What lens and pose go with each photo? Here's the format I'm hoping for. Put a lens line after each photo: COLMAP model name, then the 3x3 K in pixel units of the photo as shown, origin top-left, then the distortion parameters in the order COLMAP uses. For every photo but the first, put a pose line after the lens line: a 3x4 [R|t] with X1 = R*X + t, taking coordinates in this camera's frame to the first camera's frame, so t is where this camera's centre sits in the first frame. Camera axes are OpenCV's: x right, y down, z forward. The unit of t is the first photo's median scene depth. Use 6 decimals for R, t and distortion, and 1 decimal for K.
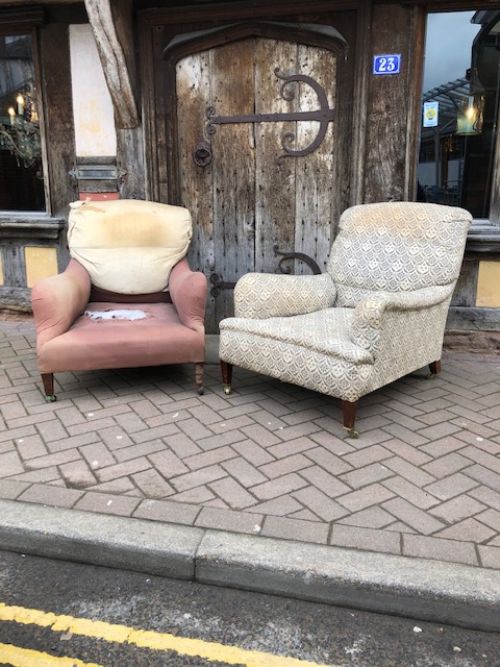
lens RADIAL K [[548.2, 0, 250.0], [0, 548.2, 333.5], [0, 0, 1]] dist [-0.005530, 0.016099]
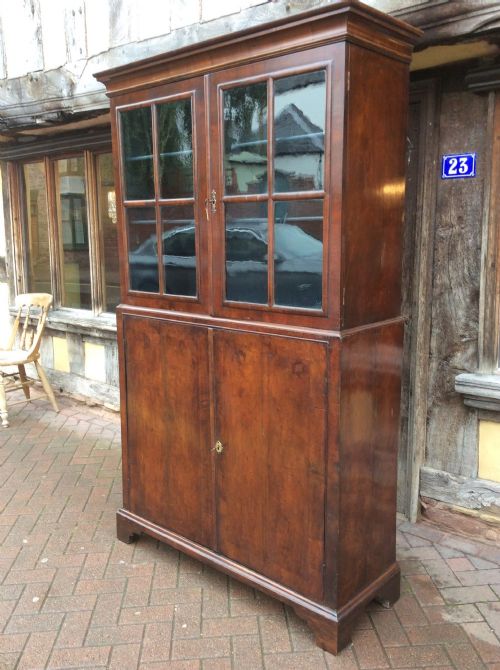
lens RADIAL K [[609.0, 0, 246.5], [0, 609.0, 346.3], [0, 0, 1]] dist [0.079697, -0.156090]
pose [[0.883182, 0.073282, -0.463271, 0.366073], [-0.103171, 0.993880, -0.039468, -0.161774], [0.457544, 0.082654, 0.885337, 0.119537]]
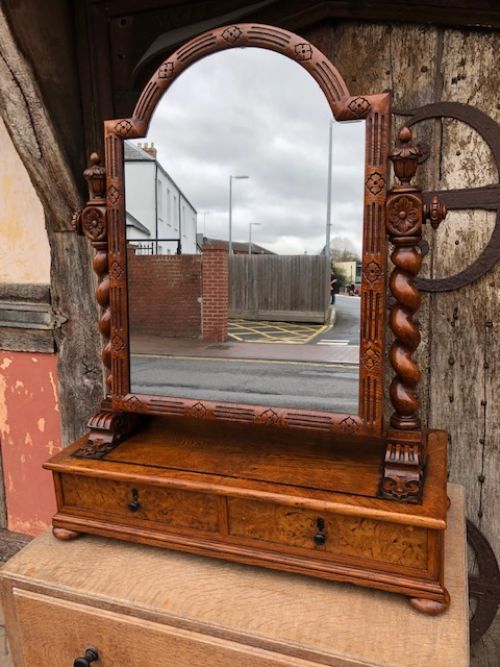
lens RADIAL K [[548.2, 0, 250.0], [0, 548.2, 333.5], [0, 0, 1]] dist [-0.005530, 0.016099]
pose [[0.990804, -0.000528, -0.135306, 0.001811], [-0.009735, 0.997123, -0.075179, -0.257411], [0.134957, 0.075805, 0.987948, 0.565877]]
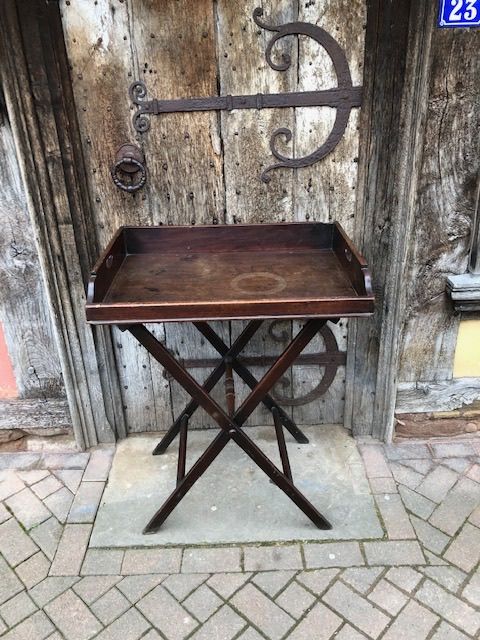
lens RADIAL K [[526.0, 0, 240.0], [0, 526.0, 320.0], [0, 0, 1]] dist [-0.005530, 0.016099]
pose [[0.968257, -0.136091, 0.209661, -0.115881], [0.094177, 0.975599, 0.198335, -0.280054], [-0.231537, -0.172294, 0.957447, 0.438137]]
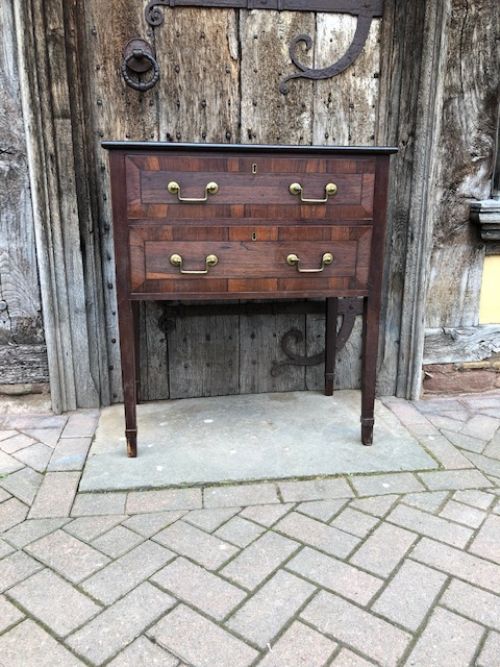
lens RADIAL K [[550.8, 0, 251.7], [0, 550.8, 336.0], [0, 0, 1]] dist [-0.002814, 0.016148]
pose [[0.929135, -0.090752, 0.358431, -0.204431], [0.087918, 0.995833, 0.024234, -0.077989], [-0.359137, 0.008996, 0.933242, 0.493929]]
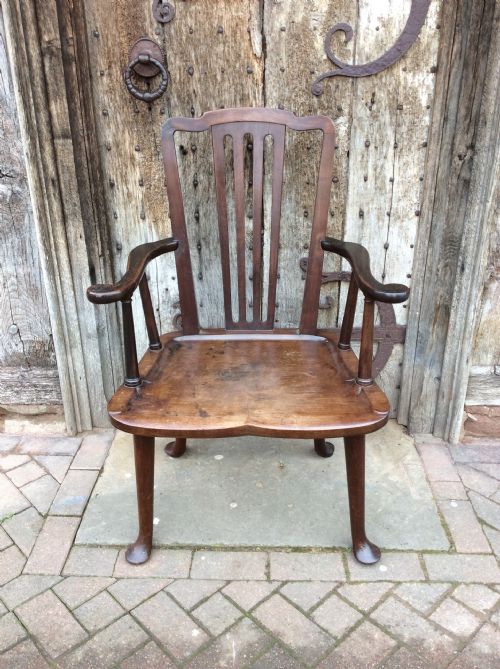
lens RADIAL K [[608.1, 0, 246.6], [0, 608.1, 345.8], [0, 0, 1]] dist [0.079697, -0.156090]
pose [[0.978101, -0.094629, 0.185375, -0.125619], [0.057984, 0.979294, 0.193960, -0.204915], [-0.199891, -0.178964, 0.963336, 0.470496]]
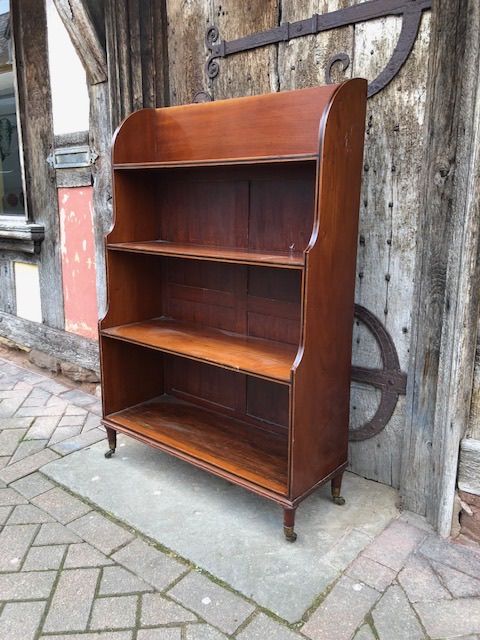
lens RADIAL K [[526.0, 0, 240.0], [0, 526.0, 320.0], [0, 0, 1]] dist [-0.005530, 0.016099]
pose [[0.897782, 0.093651, -0.430368, 0.209649], [-0.107784, 0.994138, -0.008515, -0.122604], [0.427048, 0.054032, 0.902613, 0.560021]]
